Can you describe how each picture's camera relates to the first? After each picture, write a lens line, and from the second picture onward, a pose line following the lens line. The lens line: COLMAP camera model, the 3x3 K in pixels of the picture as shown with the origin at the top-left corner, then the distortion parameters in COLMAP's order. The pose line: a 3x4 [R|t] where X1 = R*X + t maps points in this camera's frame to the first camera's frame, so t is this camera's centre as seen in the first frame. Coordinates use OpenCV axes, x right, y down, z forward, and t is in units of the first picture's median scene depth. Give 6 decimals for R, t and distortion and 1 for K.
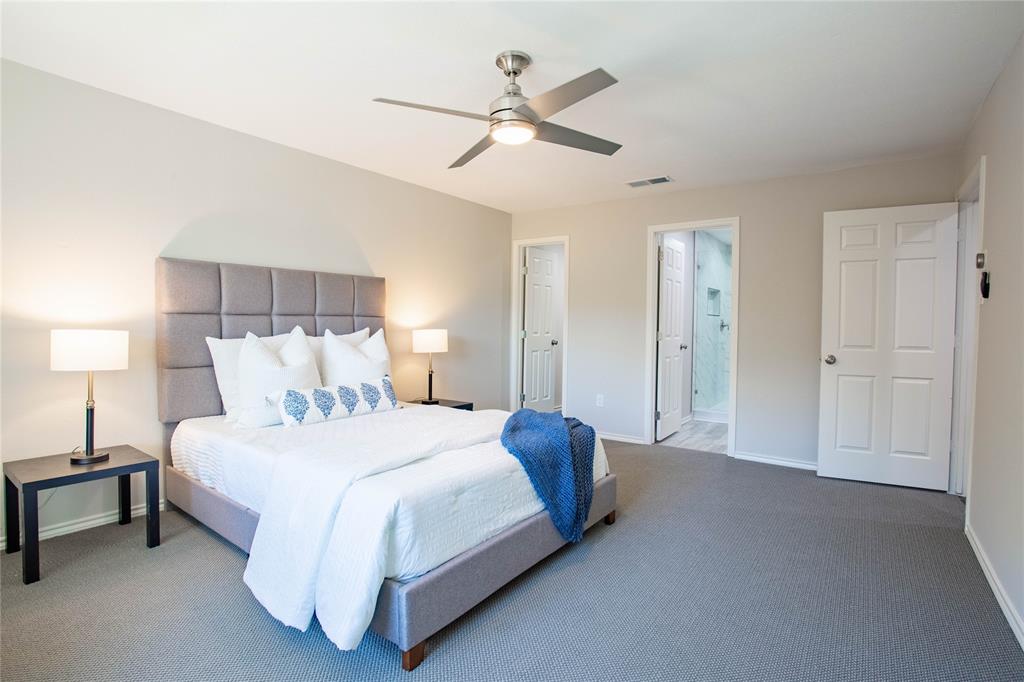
lens RADIAL K [[507.0, 0, 515.7], [0, 507.0, 337.6], [0, 0, 1]] dist [-0.065989, 0.029958]
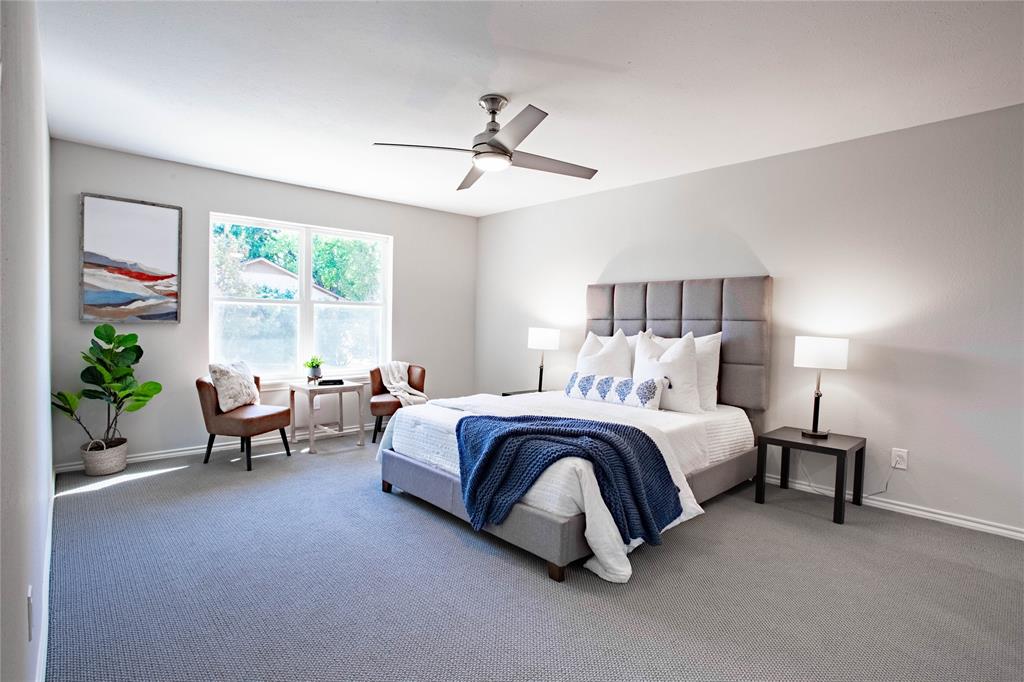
lens RADIAL K [[507.0, 0, 515.7], [0, 507.0, 337.6], [0, 0, 1]] dist [-0.065989, 0.029958]
pose [[-0.236010, 0.034127, -0.971151, 0.898887], [-0.027242, 0.998758, 0.041717, -0.046598], [0.971369, 0.036302, -0.234787, 1.033455]]
